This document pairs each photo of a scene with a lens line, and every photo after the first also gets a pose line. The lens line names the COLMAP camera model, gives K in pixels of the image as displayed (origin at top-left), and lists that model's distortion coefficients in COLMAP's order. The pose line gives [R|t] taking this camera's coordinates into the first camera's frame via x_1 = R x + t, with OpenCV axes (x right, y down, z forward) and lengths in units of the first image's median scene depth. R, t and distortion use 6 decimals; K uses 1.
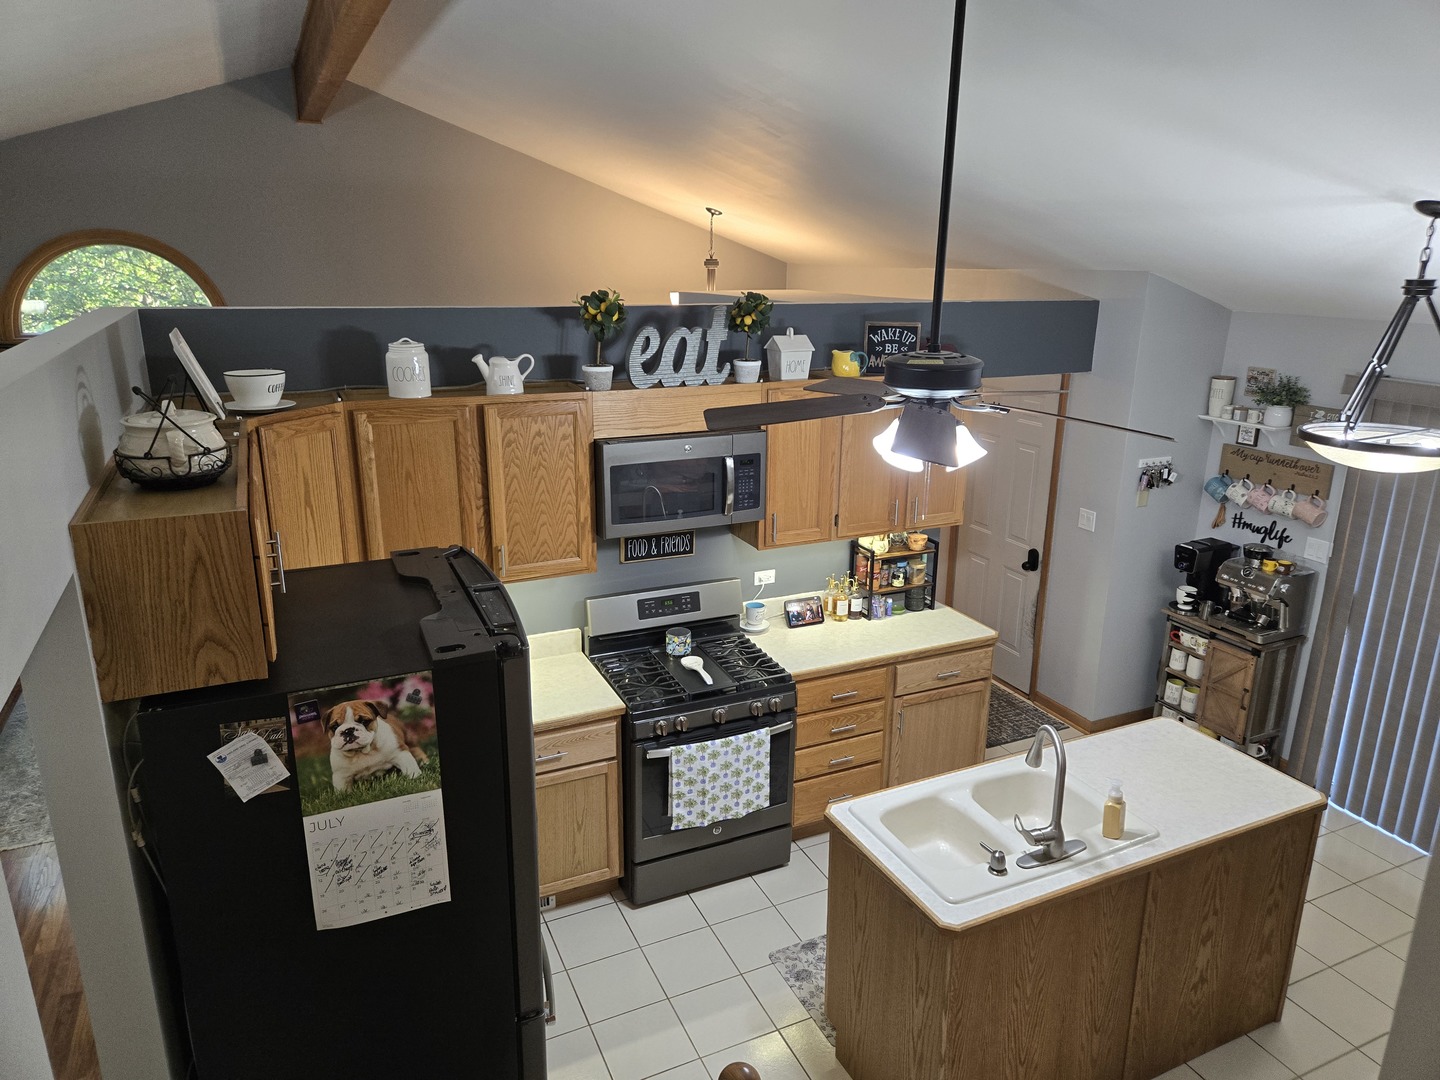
lens RADIAL K [[960.9, 0, 731.1], [0, 960.9, 536.6], [0, 0, 1]] dist [0.067390, -0.051081]
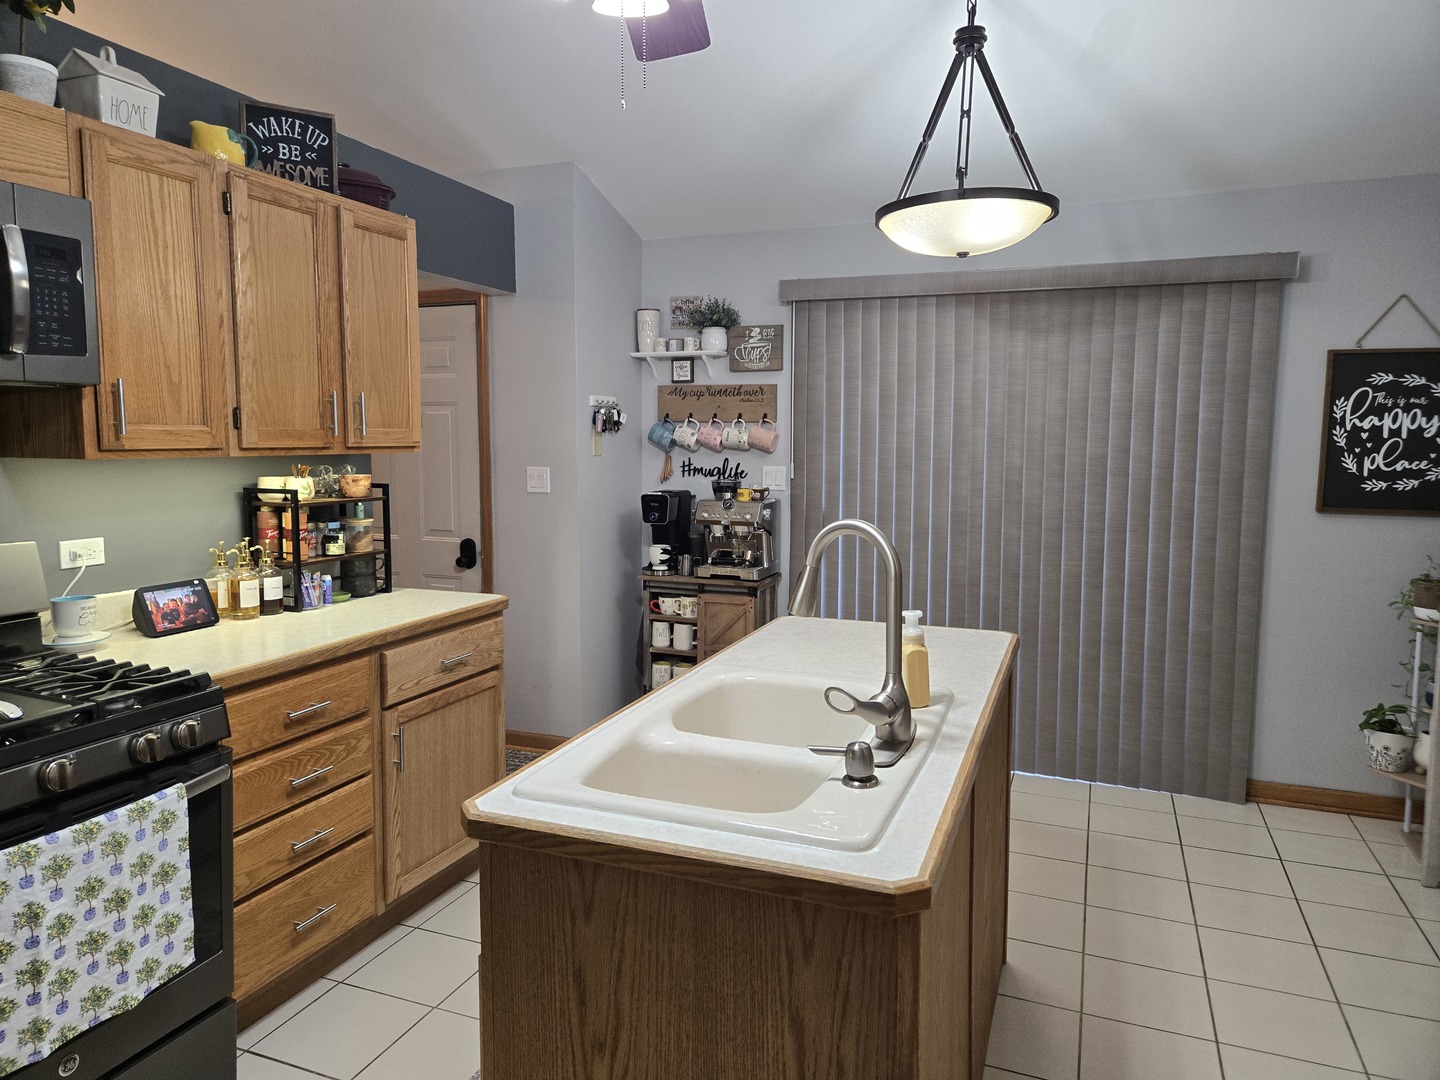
lens RADIAL K [[960.9, 0, 711.0], [0, 960.9, 524.6], [0, 0, 1]] dist [0.067390, -0.051081]
pose [[0.734662, -0.070174, 0.674795, -0.081813], [0.194365, 0.974714, -0.110245, 0.174248], [-0.649996, 0.212149, 0.729725, 0.449407]]
